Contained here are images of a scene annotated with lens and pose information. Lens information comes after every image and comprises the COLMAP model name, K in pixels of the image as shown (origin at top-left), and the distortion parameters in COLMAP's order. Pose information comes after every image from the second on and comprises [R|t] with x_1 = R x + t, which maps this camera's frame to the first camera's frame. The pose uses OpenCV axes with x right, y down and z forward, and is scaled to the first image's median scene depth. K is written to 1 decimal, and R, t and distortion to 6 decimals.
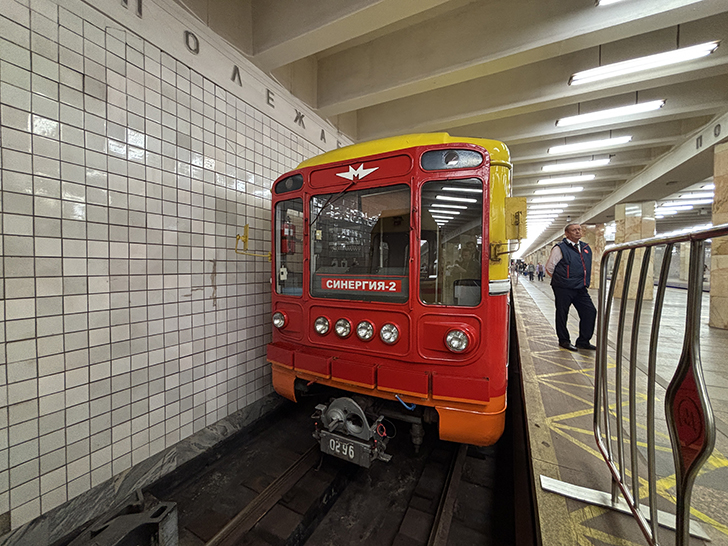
lens RADIAL K [[293.4, 0, 365.1], [0, 293.4, 268.7], [0, 0, 1]] dist [0.000129, 0.000457]
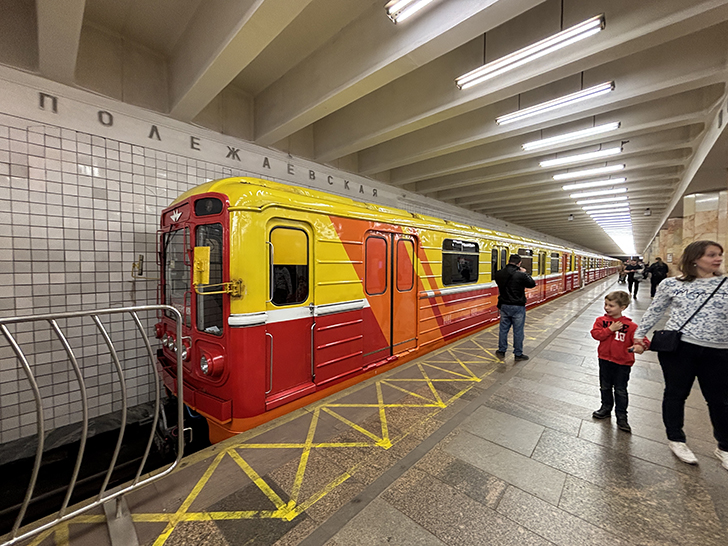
lens RADIAL K [[293.4, 0, 359.7], [0, 293.4, 269.3], [0, 0, 1]] dist [0.000129, 0.000457]
pose [[0.957938, 0.005655, -0.286920, 0.950472], [-0.002876, 0.999945, 0.010104, -0.112030], [0.286961, -0.008854, 0.957901, 0.054807]]
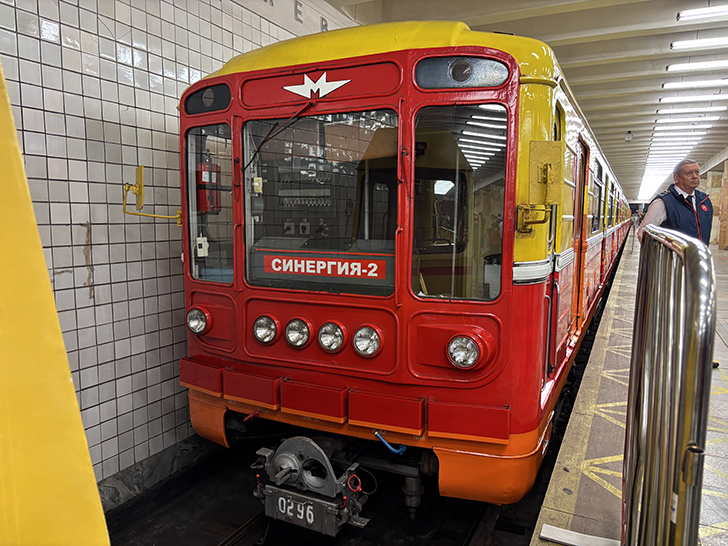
lens RADIAL K [[550.6, 0, 366.7], [0, 550.6, 273.5], [0, 0, 1]] dist [0.017738, 0.003061]
pose [[0.999942, -0.000034, 0.010765, 0.059986], [-0.000983, 0.995532, 0.094415, -0.040274], [-0.010720, -0.094420, 0.995475, -0.182970]]
